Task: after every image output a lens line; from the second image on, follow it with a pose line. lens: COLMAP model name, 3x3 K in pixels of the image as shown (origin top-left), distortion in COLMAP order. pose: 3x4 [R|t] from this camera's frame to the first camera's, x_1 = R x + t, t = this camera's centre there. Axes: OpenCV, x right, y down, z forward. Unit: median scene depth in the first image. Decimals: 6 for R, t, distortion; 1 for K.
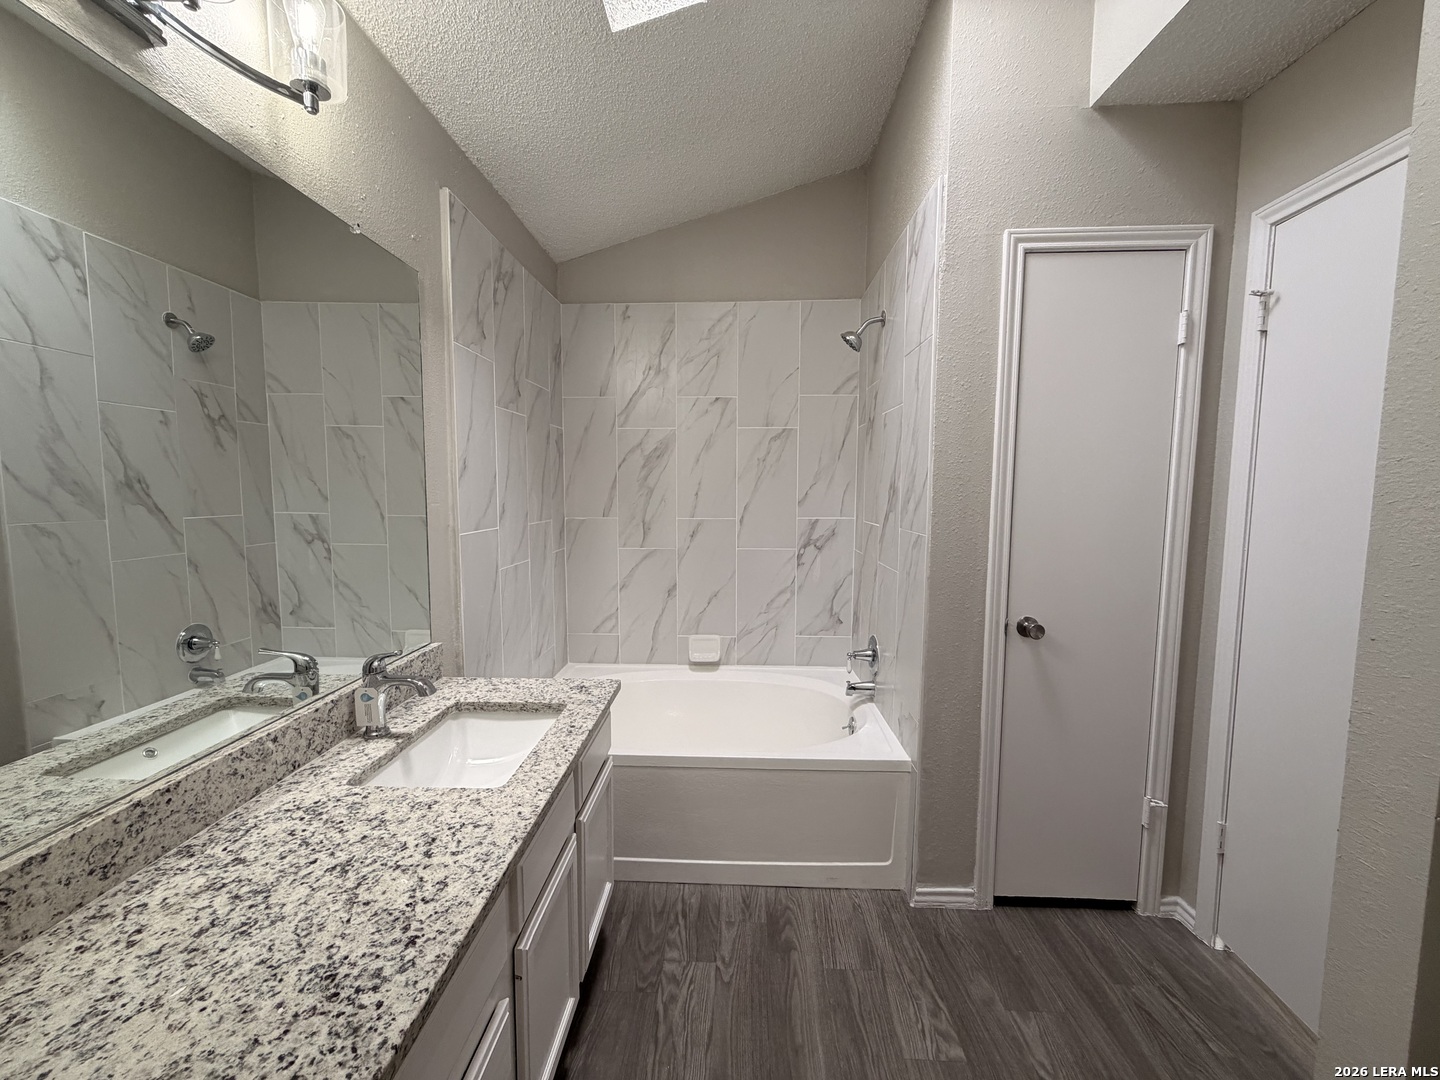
lens RADIAL K [[584.1, 0, 716.0], [0, 584.1, 538.7], [0, 0, 1]] dist [-0.002705, 0.000092]
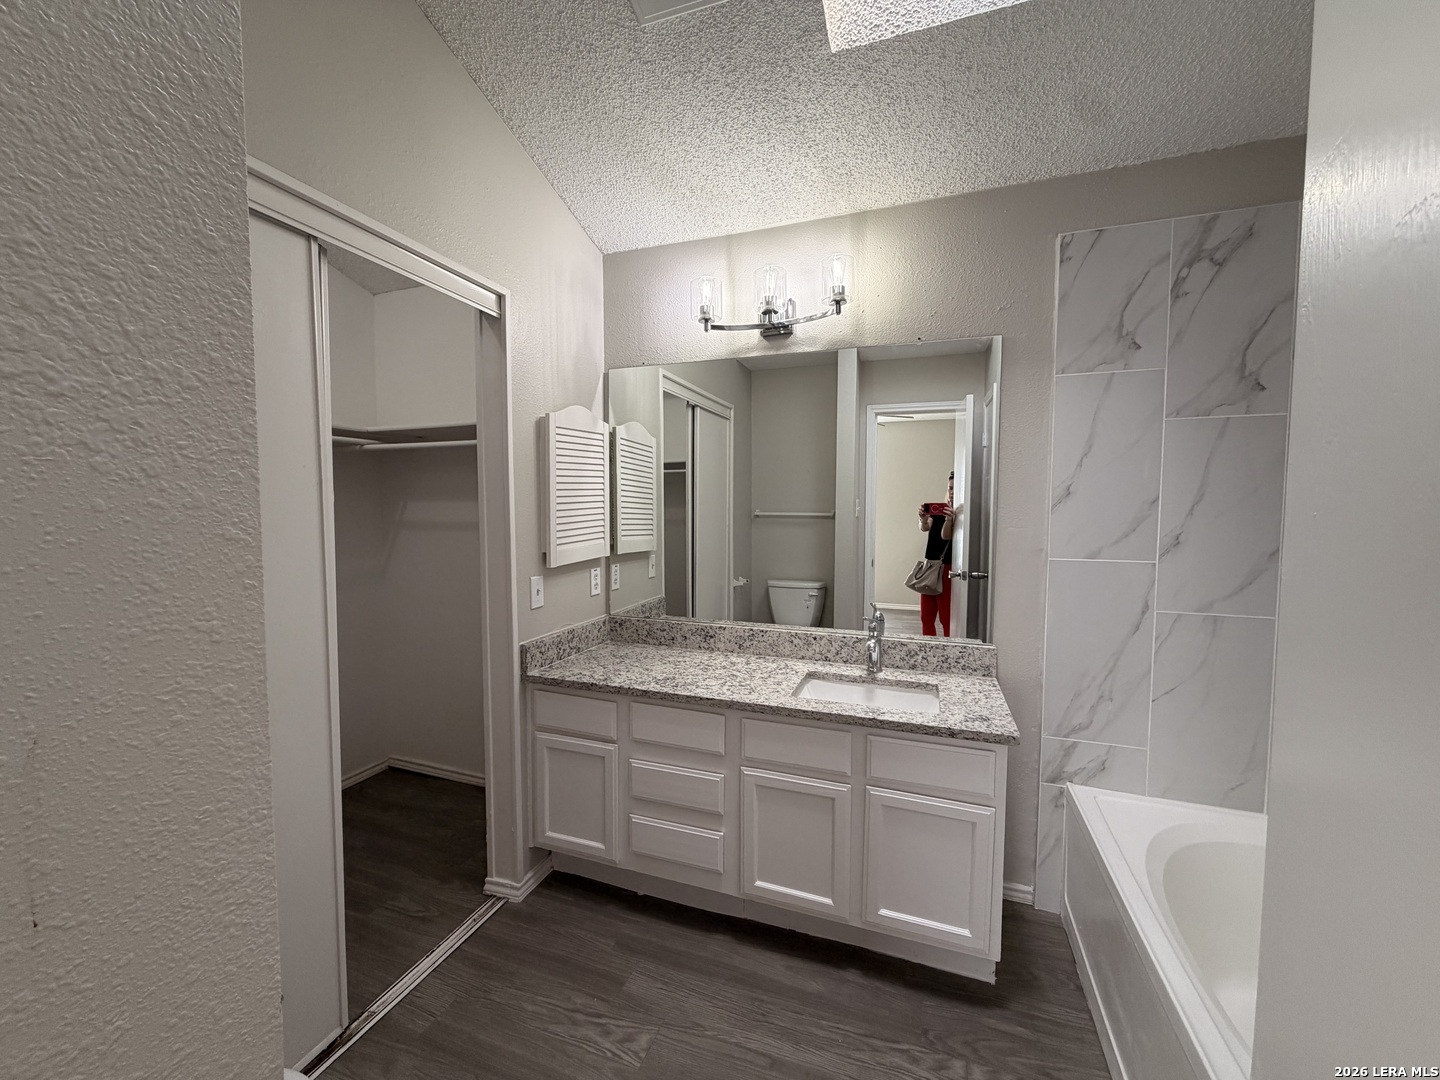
lens RADIAL K [[584.1, 0, 721.1], [0, 584.1, 540.7], [0, 0, 1]] dist [-0.002705, 0.000092]
pose [[-0.317234, 0.048479, -0.947107, 1.327168], [-0.088148, 0.992862, 0.080346, -0.132022], [0.944242, 0.108974, -0.310696, 1.384593]]
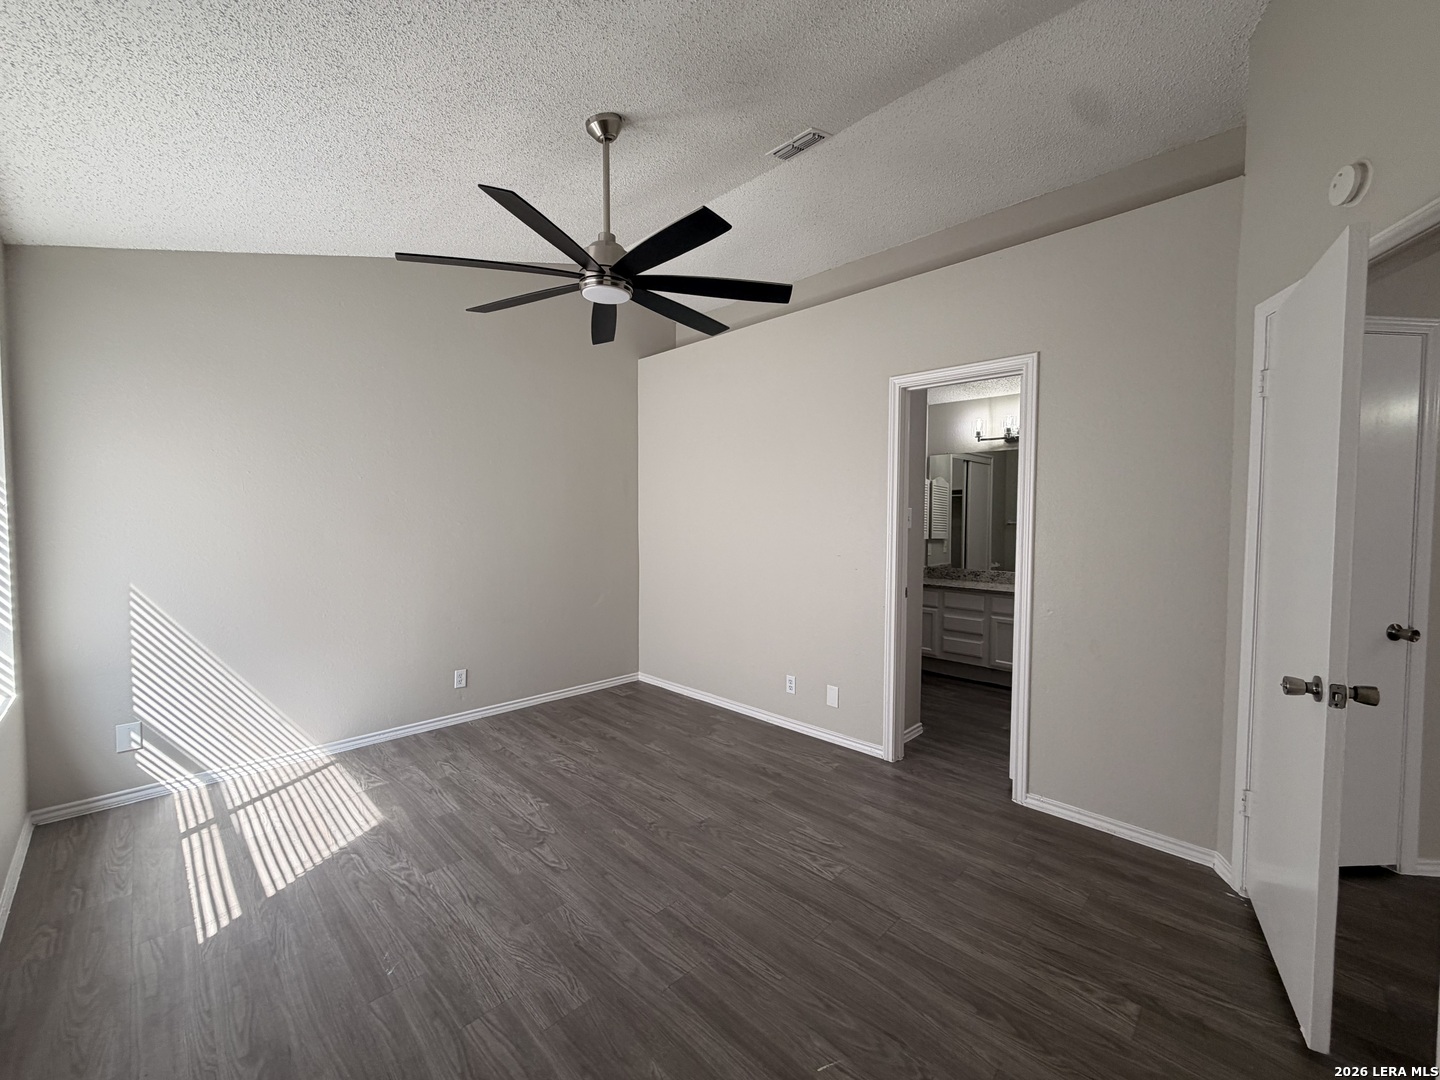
lens RADIAL K [[584.1, 0, 722.5], [0, 584.1, 543.2], [0, 0, 1]] dist [-0.002705, 0.000092]
pose [[-0.676584, 0.030164, -0.735747, 4.560453], [-0.069228, 0.992130, 0.104337, -0.229157], [0.733104, 0.121527, -0.669171, 2.457759]]
